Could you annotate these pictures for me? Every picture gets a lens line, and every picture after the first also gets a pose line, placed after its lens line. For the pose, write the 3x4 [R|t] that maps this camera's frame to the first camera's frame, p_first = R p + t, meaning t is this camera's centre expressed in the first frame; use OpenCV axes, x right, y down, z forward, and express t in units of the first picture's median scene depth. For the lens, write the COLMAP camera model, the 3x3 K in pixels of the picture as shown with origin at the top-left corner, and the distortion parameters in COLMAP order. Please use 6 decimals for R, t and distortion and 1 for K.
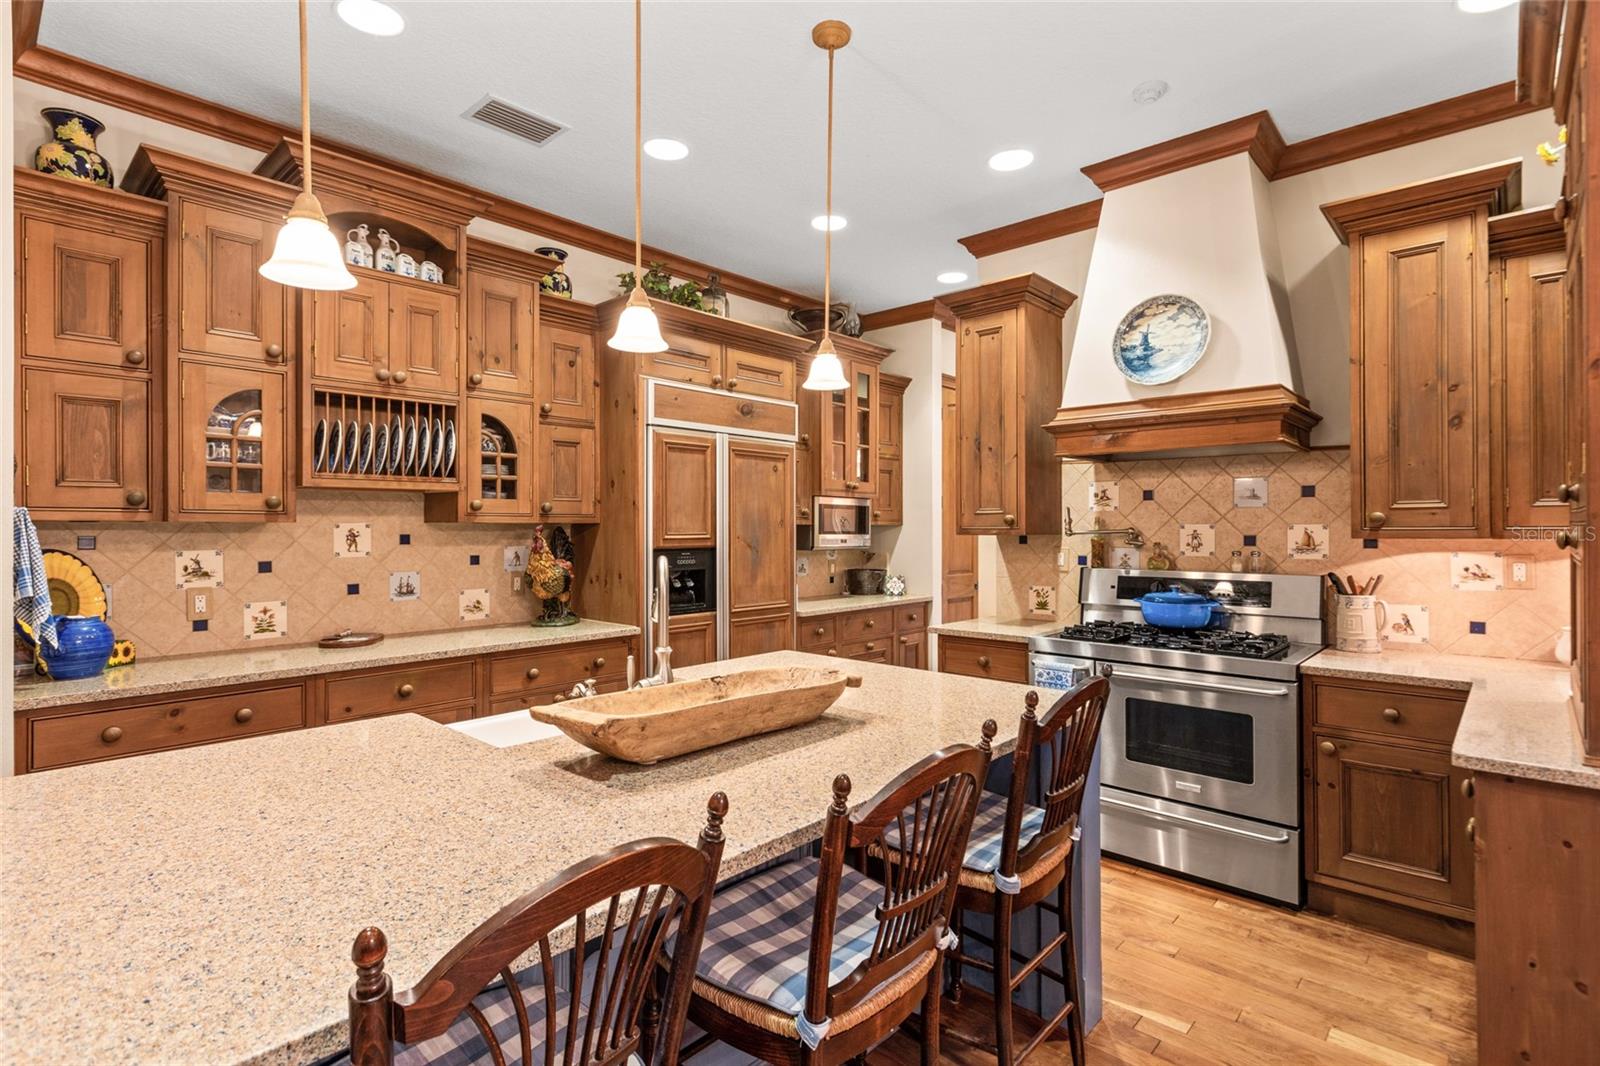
lens RADIAL K [[779.9, 0, 787.8], [0, 779.9, 520.8], [0, 0, 1]] dist [0.002064, -0.002092]
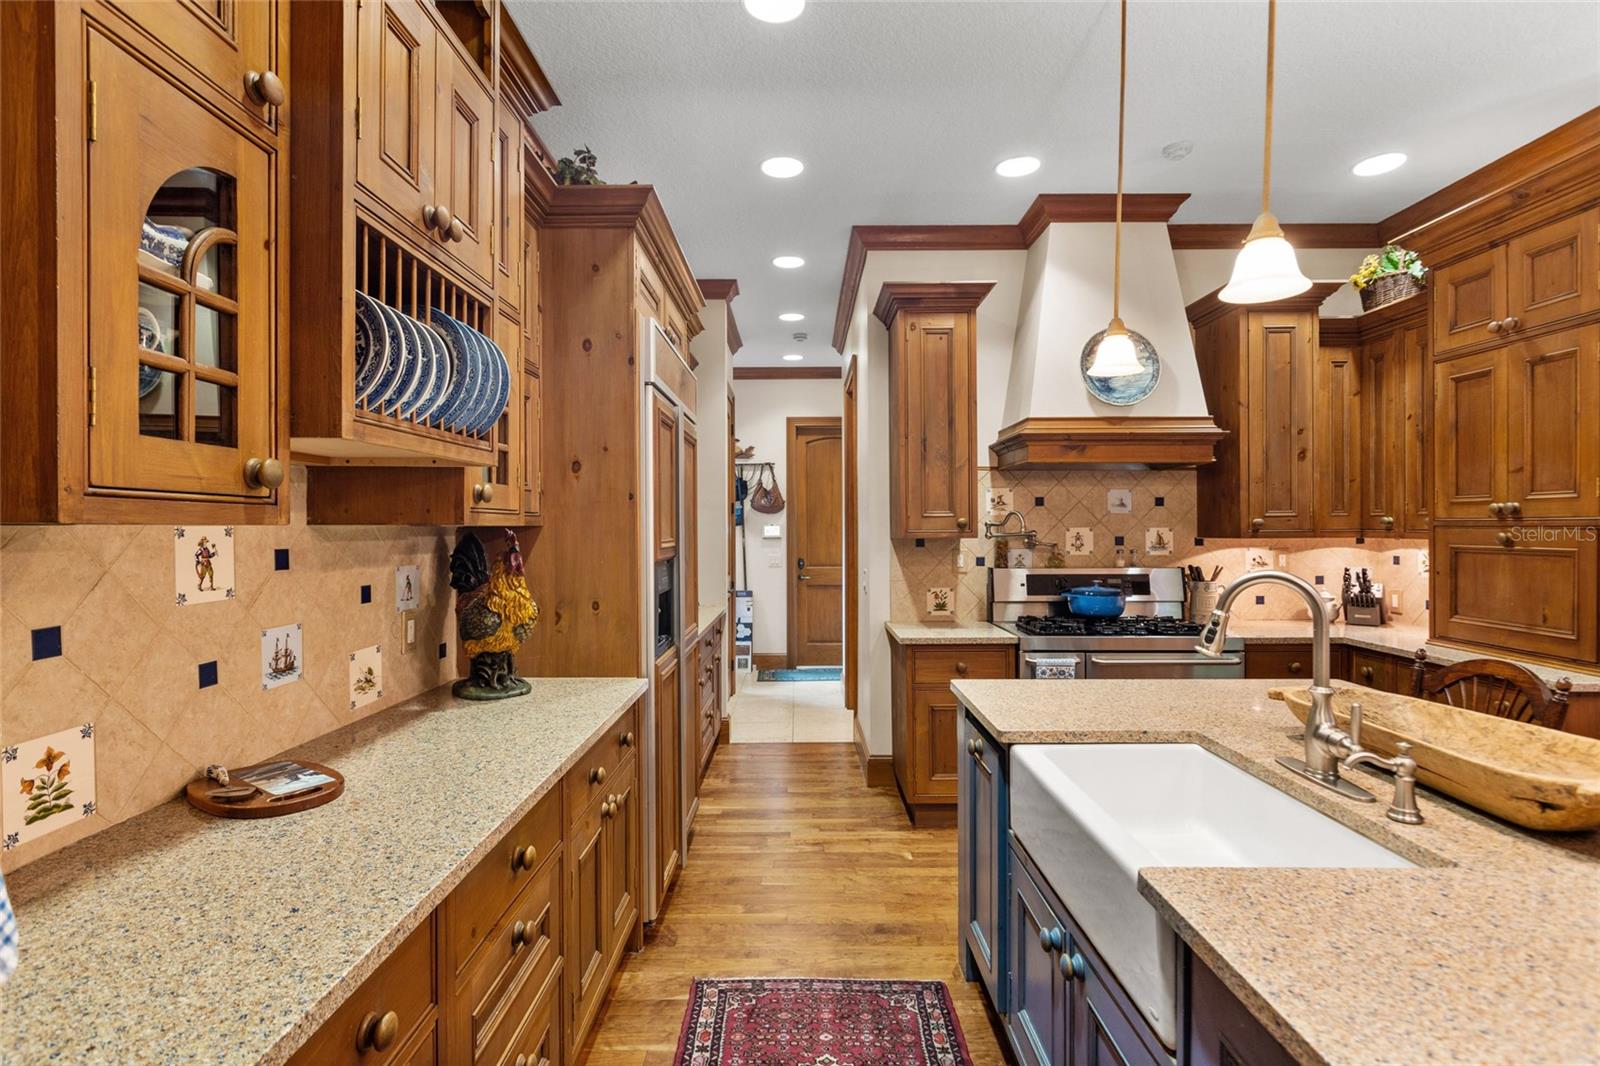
lens RADIAL K [[779.9, 0, 793.1], [0, 779.9, 534.3], [0, 0, 1]] dist [0.002064, -0.002092]
pose [[0.738163, -0.006273, 0.674594, -0.587945], [-0.003427, 0.999909, 0.013047, 0.000752], [-0.674614, -0.011943, 0.738074, 0.430691]]
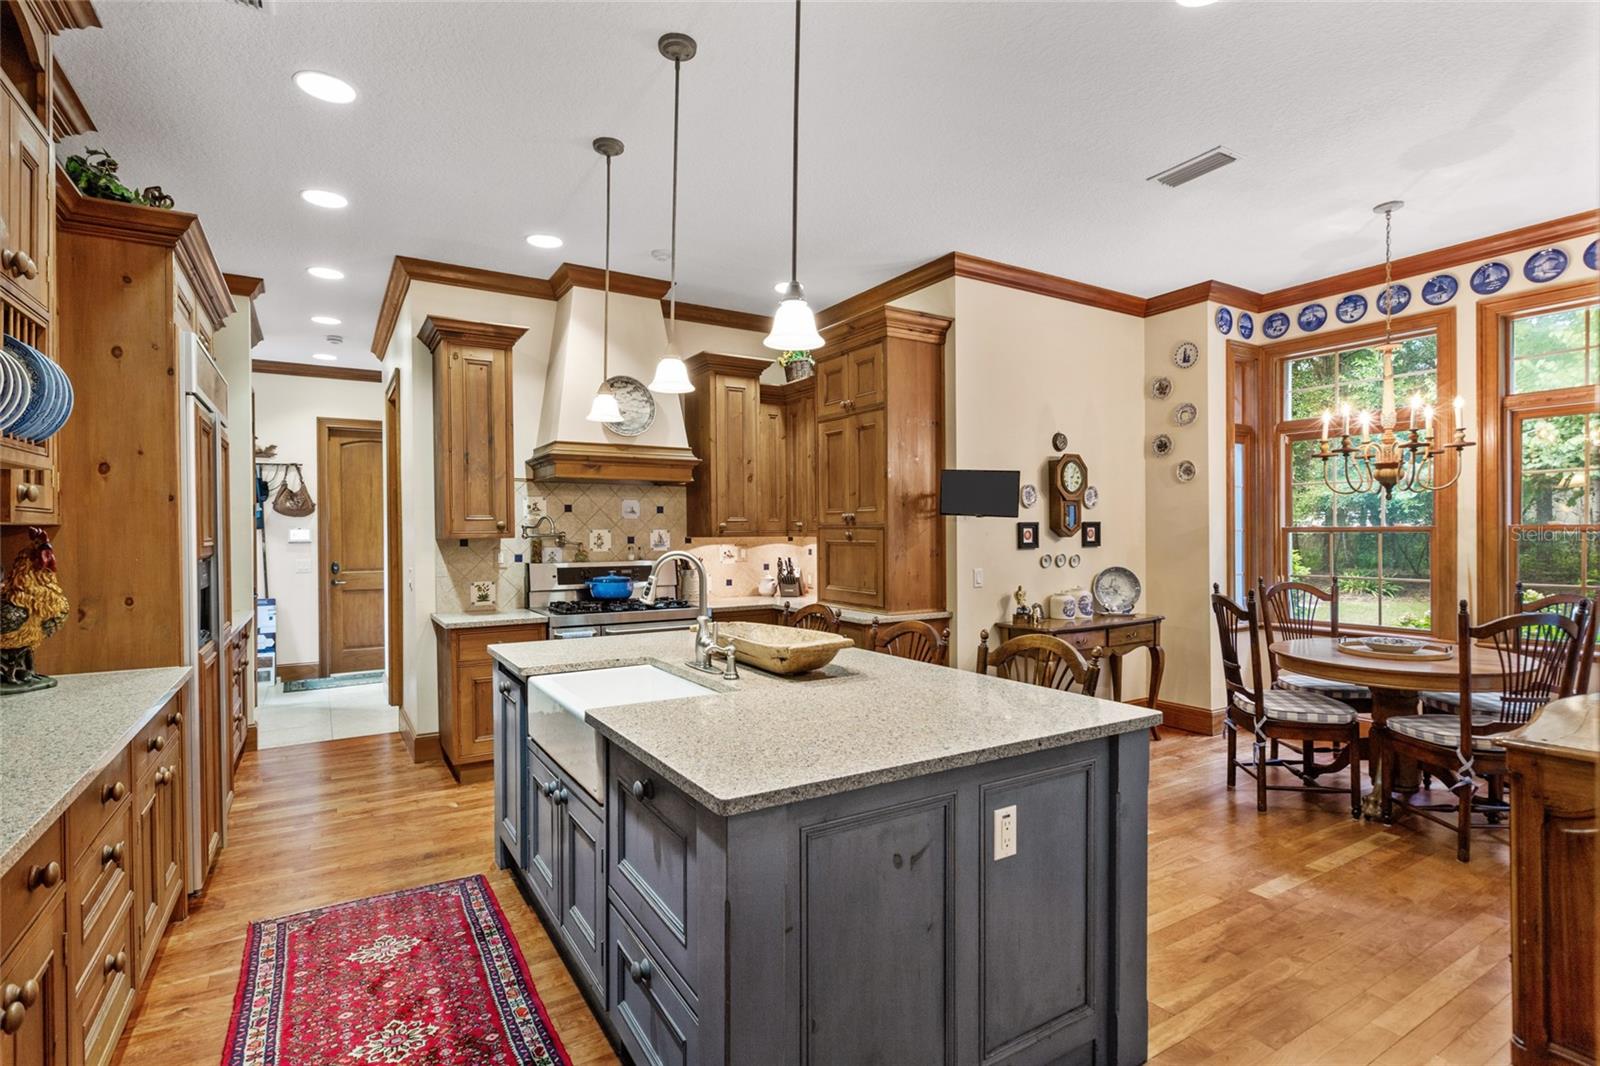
lens RADIAL K [[779.9, 0, 793.0], [0, 779.9, 540.4], [0, 0, 1]] dist [0.002064, -0.002092]
pose [[0.272644, -0.009581, 0.962067, -0.794347], [-0.003564, 0.999933, 0.010968, 0.007296], [-0.962108, -0.006419, 0.272591, 0.255410]]
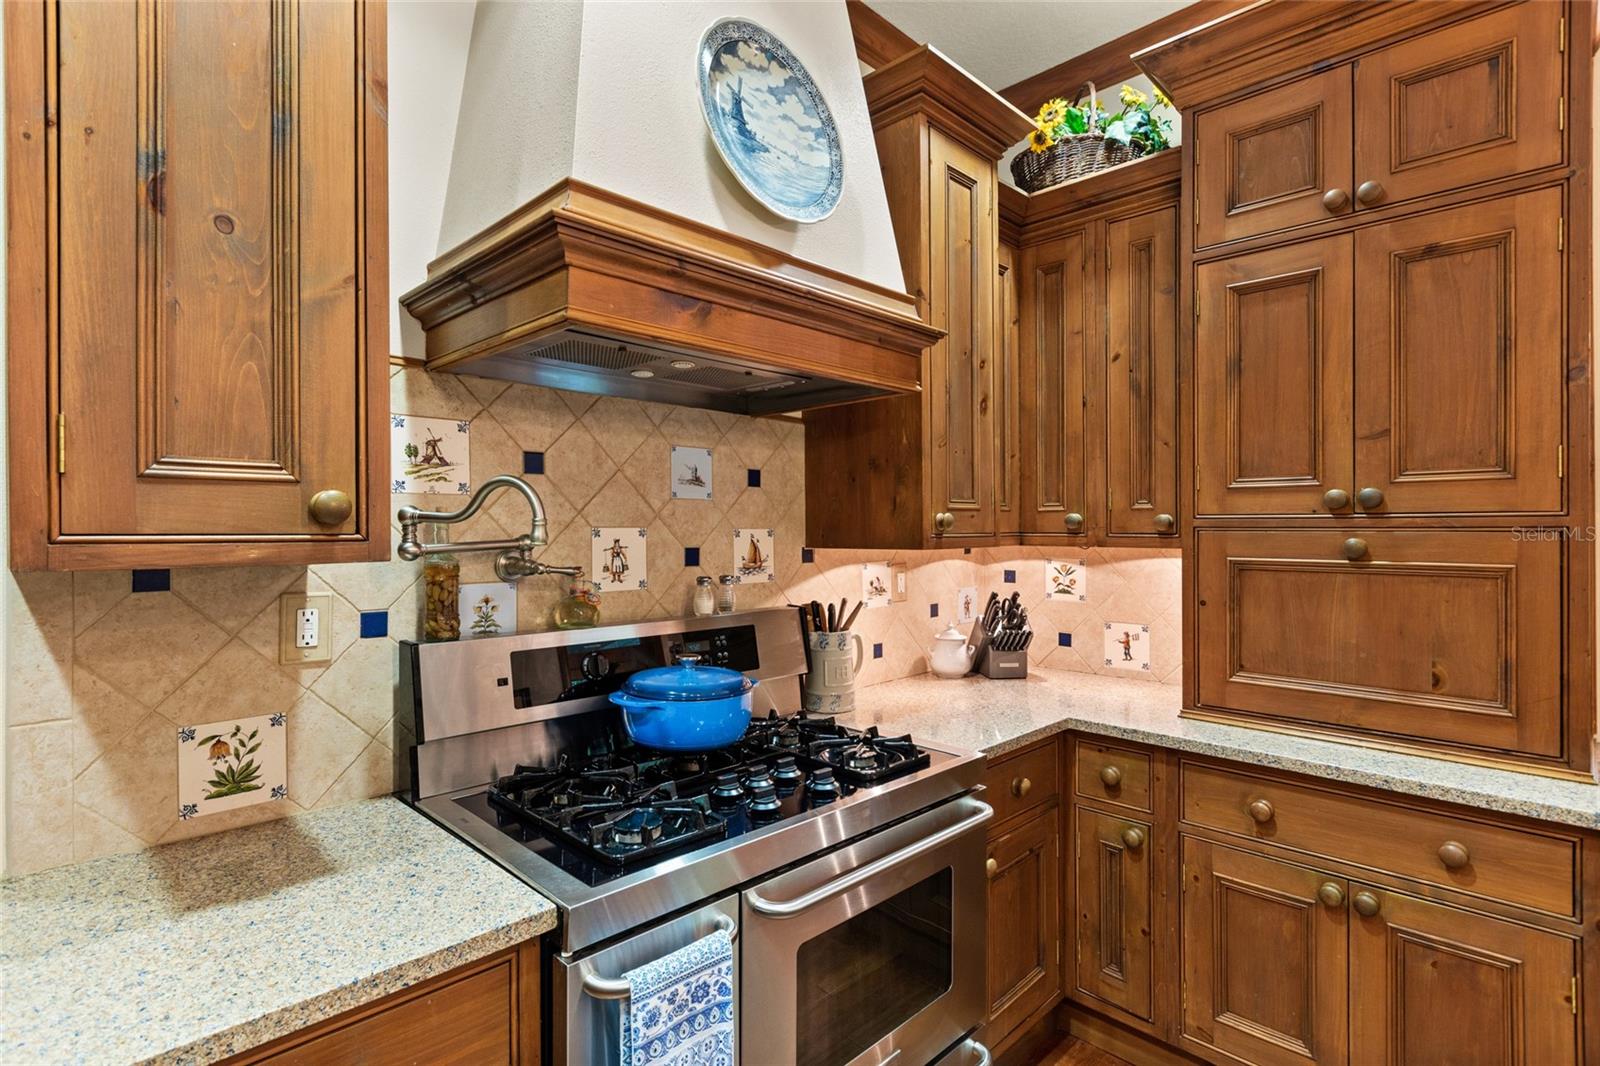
lens RADIAL K [[779.9, 0, 789.9], [0, 779.9, 528.0], [0, 0, 1]] dist [0.002064, -0.002092]
pose [[0.034493, 0.006167, 0.999386, 0.018286], [-0.007240, 0.999956, -0.005921, 0.006673], [-0.999379, -0.007031, 0.034536, 0.880522]]
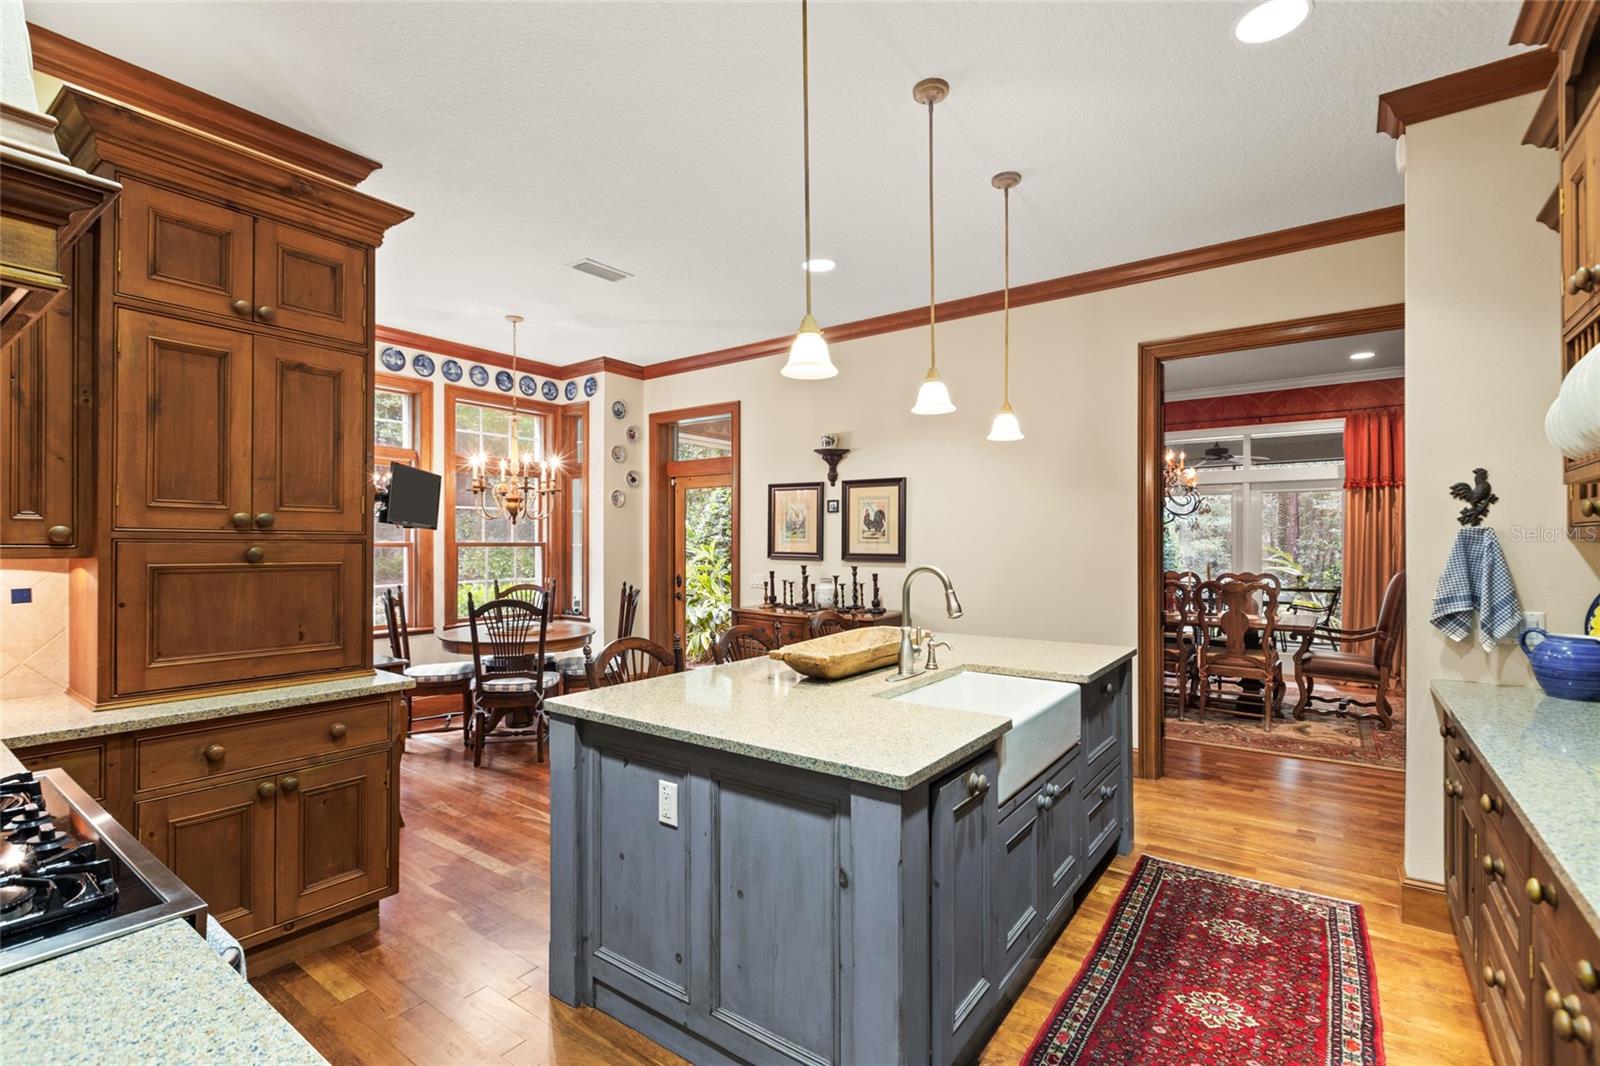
lens RADIAL K [[731.3, 0, 800.1], [0, 731.3, 542.9], [0, 0, 1]] dist [0.005337, 0.000068]
pose [[-0.992277, 0.000492, -0.124040, 0.113344], [0.001583, 0.999961, -0.008702, 0.010291], [0.124031, -0.008831, -0.992239, 1.278120]]
